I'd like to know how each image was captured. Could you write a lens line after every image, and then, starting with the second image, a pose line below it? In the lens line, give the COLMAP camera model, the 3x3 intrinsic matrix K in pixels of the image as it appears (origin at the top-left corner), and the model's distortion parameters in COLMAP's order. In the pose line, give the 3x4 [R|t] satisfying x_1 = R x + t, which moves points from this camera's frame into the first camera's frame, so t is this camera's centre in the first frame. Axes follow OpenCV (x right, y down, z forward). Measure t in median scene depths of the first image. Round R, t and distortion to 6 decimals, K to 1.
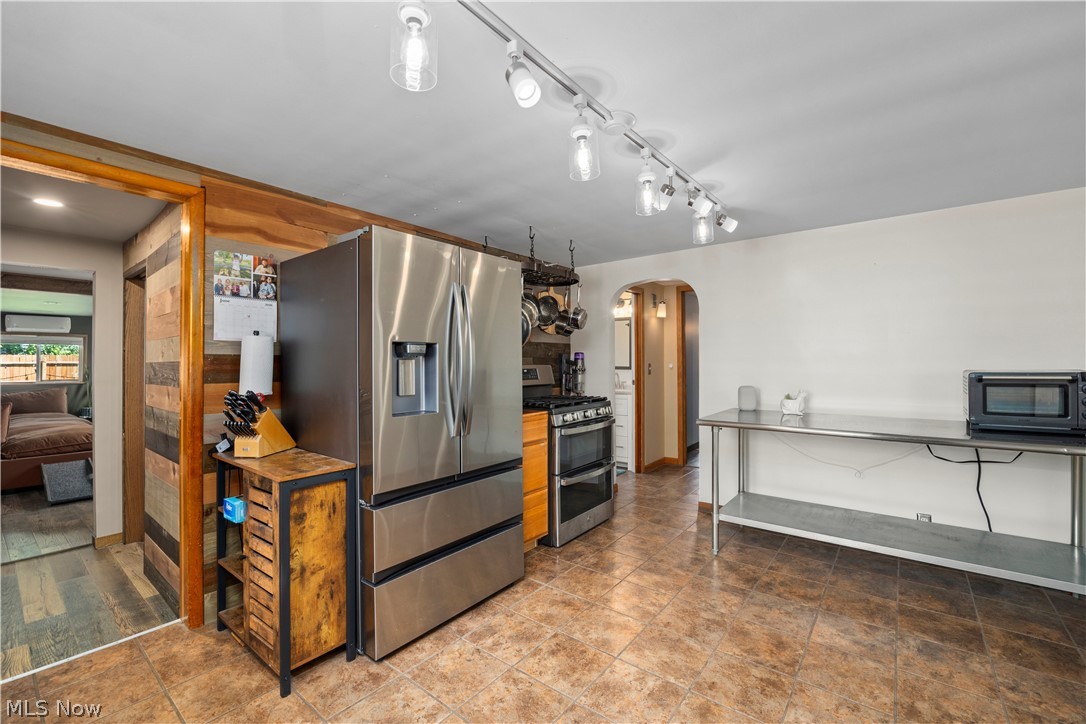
lens RADIAL K [[455.9, 0, 543.0], [0, 455.9, 362.0], [0, 0, 1]] dist [-0.017654, -0.000068]
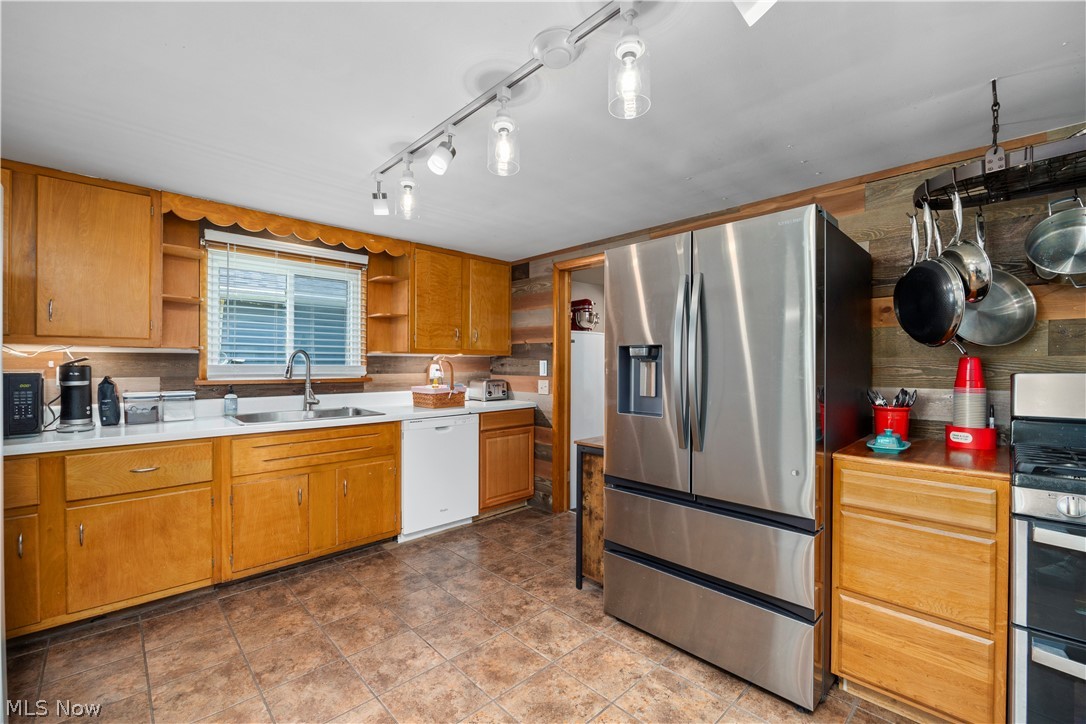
lens RADIAL K [[454.7, 0, 541.3], [0, 454.7, 372.3], [0, 0, 1]] dist [-0.000948, 0.000052]
pose [[-0.141555, 0.015883, -0.989803, 0.792699], [-0.001665, 0.999866, 0.016282, 0.001501], [0.989929, 0.003953, -0.141510, 0.934249]]
